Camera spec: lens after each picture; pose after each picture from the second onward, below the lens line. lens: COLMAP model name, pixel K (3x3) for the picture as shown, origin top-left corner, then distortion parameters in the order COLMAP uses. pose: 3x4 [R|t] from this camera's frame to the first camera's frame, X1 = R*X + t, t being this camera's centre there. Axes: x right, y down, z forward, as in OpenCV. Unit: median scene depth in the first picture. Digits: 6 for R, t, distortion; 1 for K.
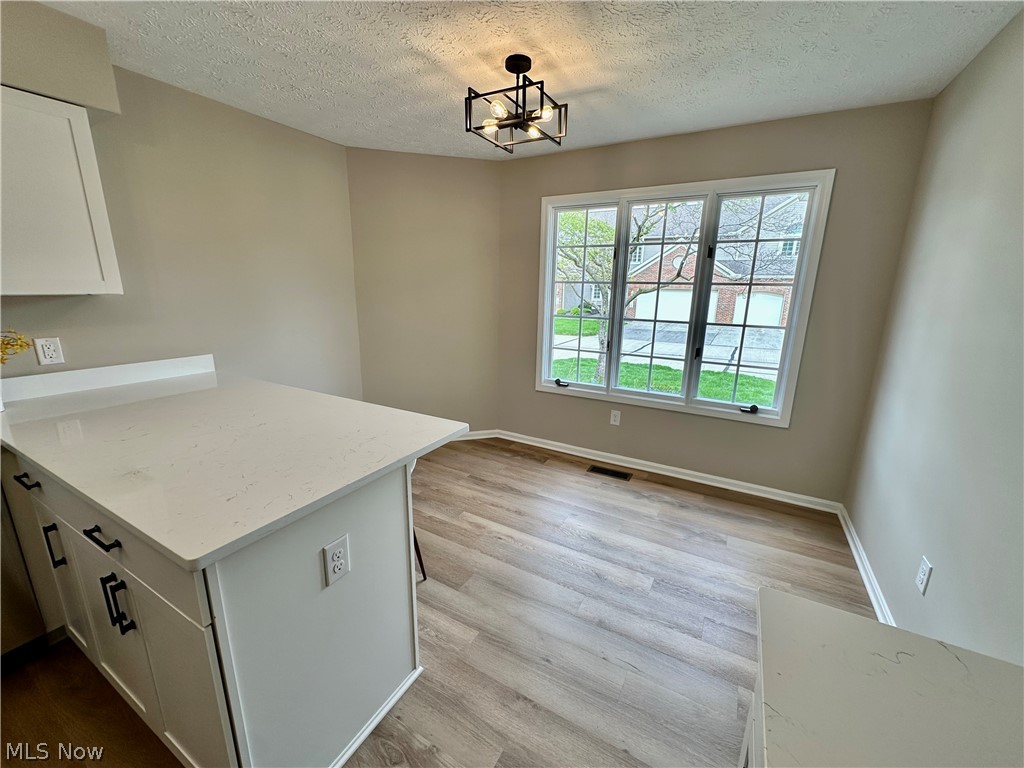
lens RADIAL K [[407.3, 0, 510.4], [0, 407.3, 385.7], [0, 0, 1]] dist [-0.006190, 0.001278]
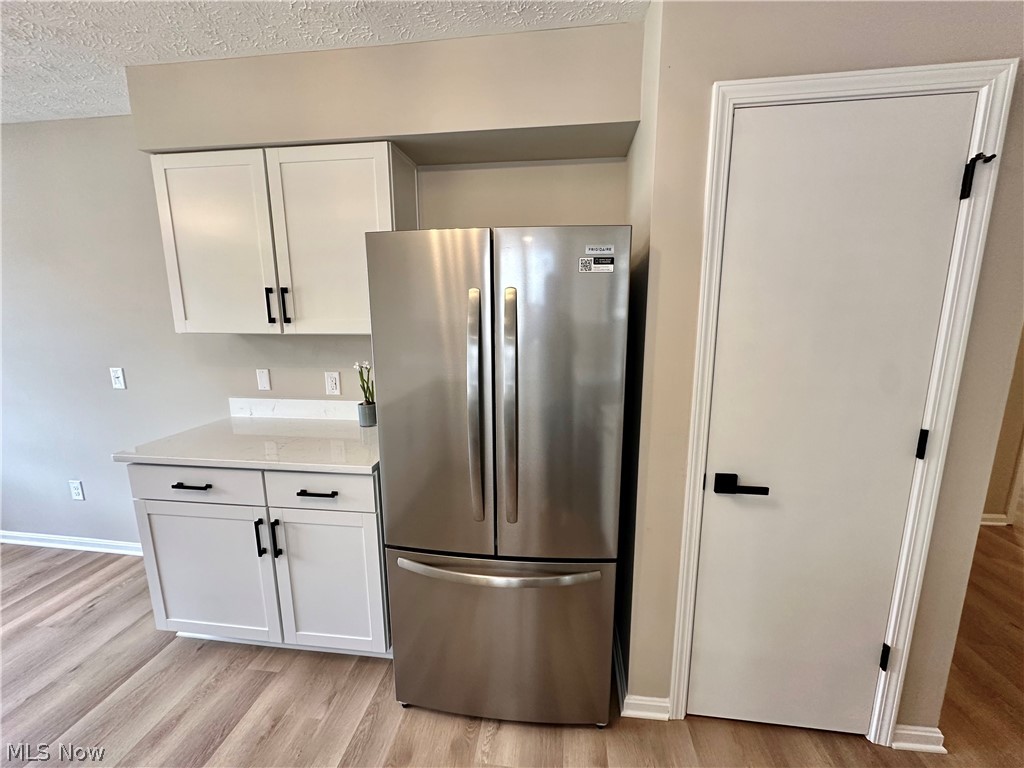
lens RADIAL K [[407.3, 0, 514.7], [0, 407.3, 385.6], [0, 0, 1]] dist [-0.006190, 0.001278]
pose [[-0.381050, -0.182277, 0.906408, -0.705254], [0.215803, 0.935758, 0.278902, 0.006479], [-0.899016, 0.301881, -0.317235, -0.117870]]
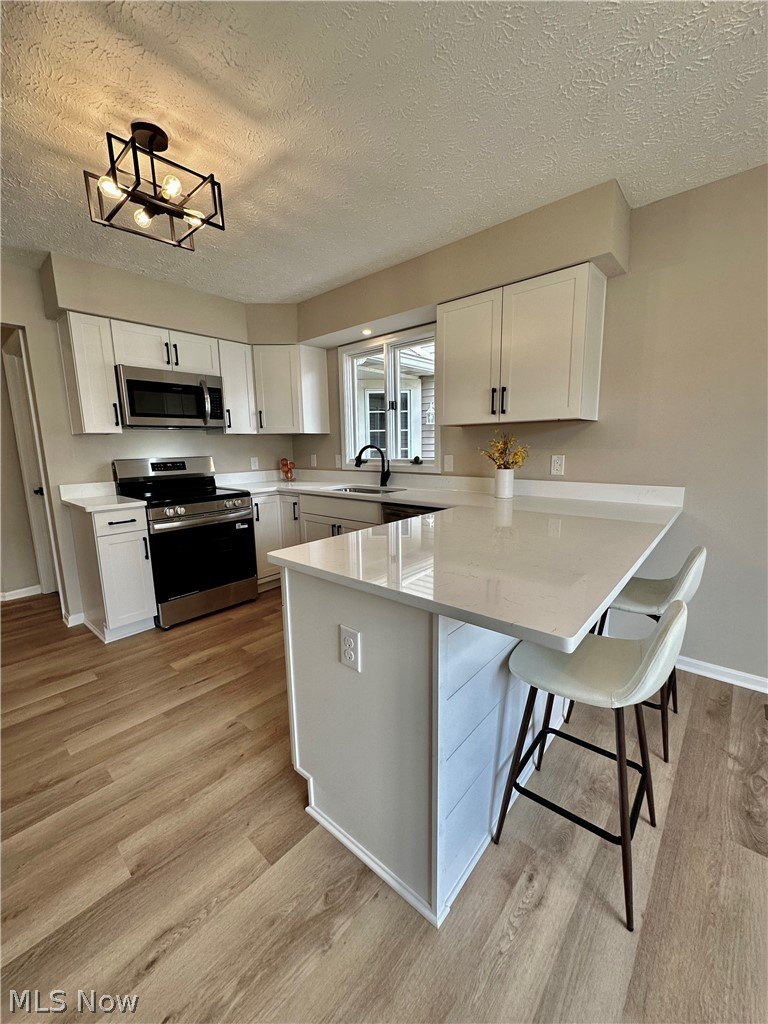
lens RADIAL K [[407.3, 0, 384.3], [0, 407.3, 513.9], [0, 0, 1]] dist [-0.006190, 0.001278]
pose [[-0.201297, 0.152332, -0.967613, 0.256100], [-0.222276, 0.954960, 0.196581, -0.058381], [0.953978, 0.254648, -0.158371, 0.604552]]
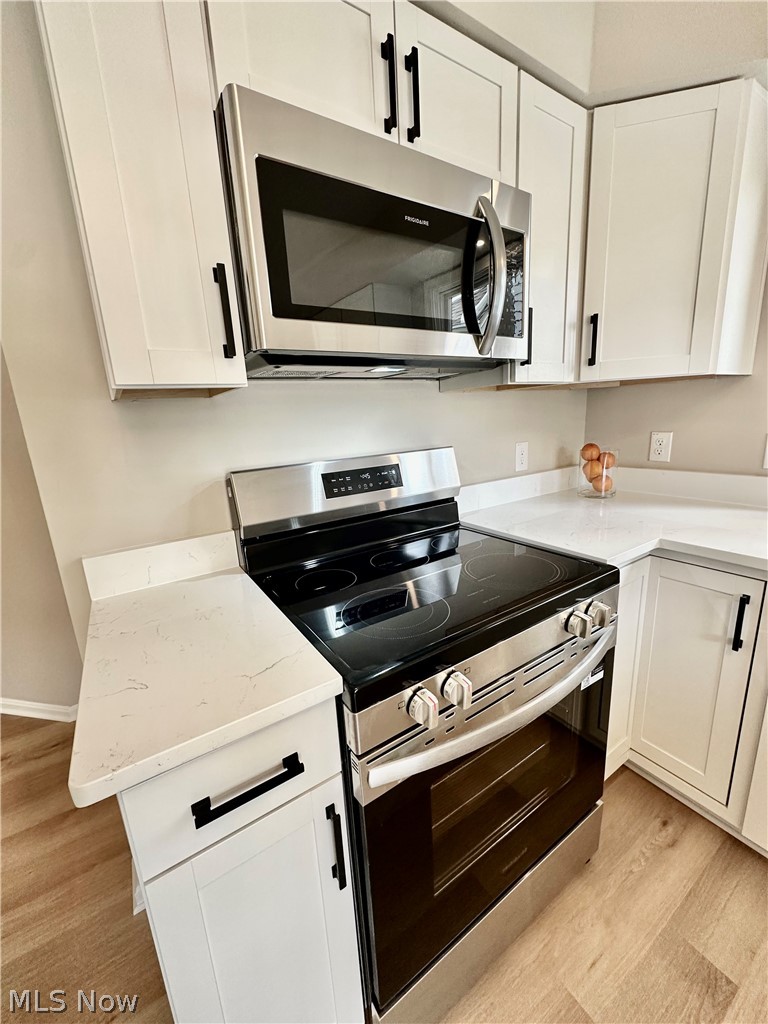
lens RADIAL K [[407.3, 0, 385.9], [0, 407.3, 512.1], [0, 0, 1]] dist [-0.006190, 0.001278]
pose [[-0.458166, 0.212437, -0.863108, -0.581754], [-0.168480, 0.932663, 0.318991, 0.103276], [0.872754, 0.291567, -0.391523, -0.175051]]
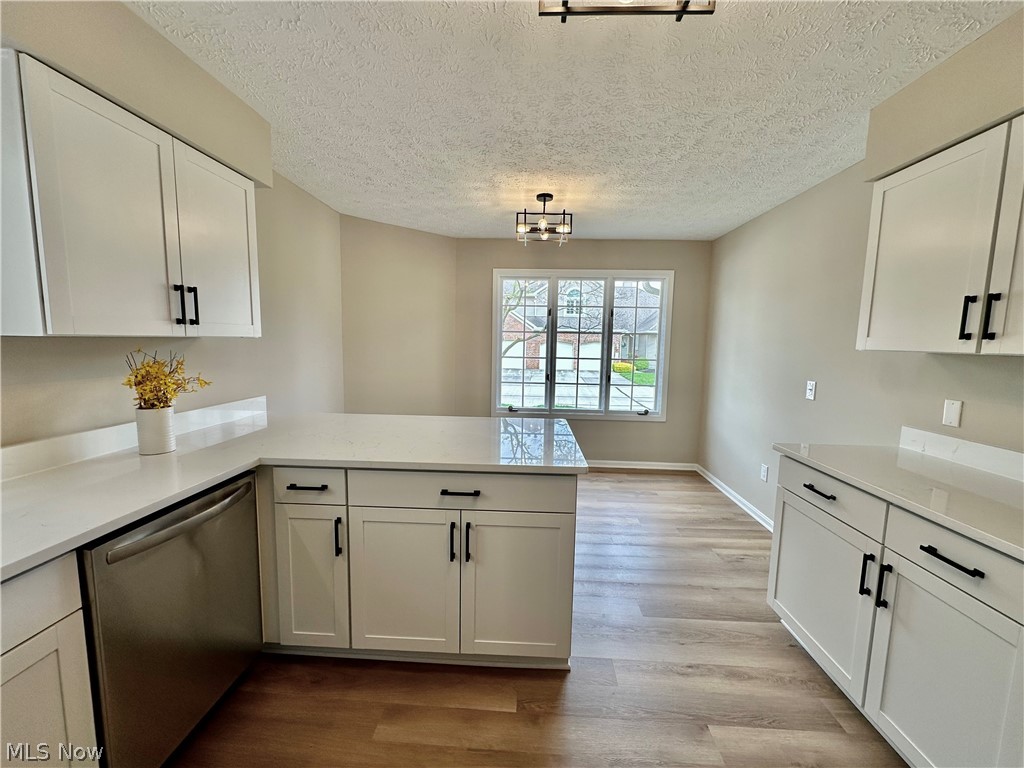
lens RADIAL K [[407.3, 0, 511.4], [0, 407.3, 385.2], [0, 0, 1]] dist [-0.006190, 0.001278]
pose [[0.893442, -0.049431, 0.446451, -0.704599], [0.103713, 0.989771, -0.097964, 0.070481], [-0.437041, 0.133828, 0.889430, -0.224746]]
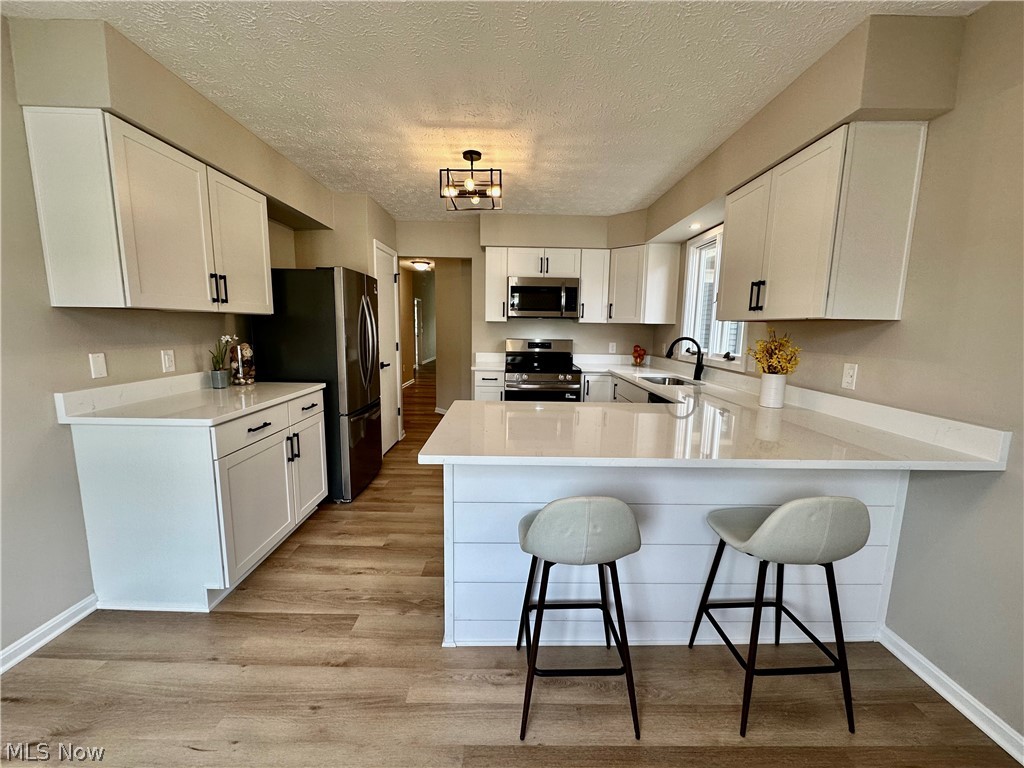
lens RADIAL K [[407.3, 0, 511.4], [0, 407.3, 386.3], [0, 0, 1]] dist [-0.006190, 0.001278]
pose [[-0.866833, 0.042000, -0.496827, 0.094965], [-0.149968, 0.928342, 0.340134, -0.240532], [0.475511, 0.369347, -0.798418, 1.213238]]
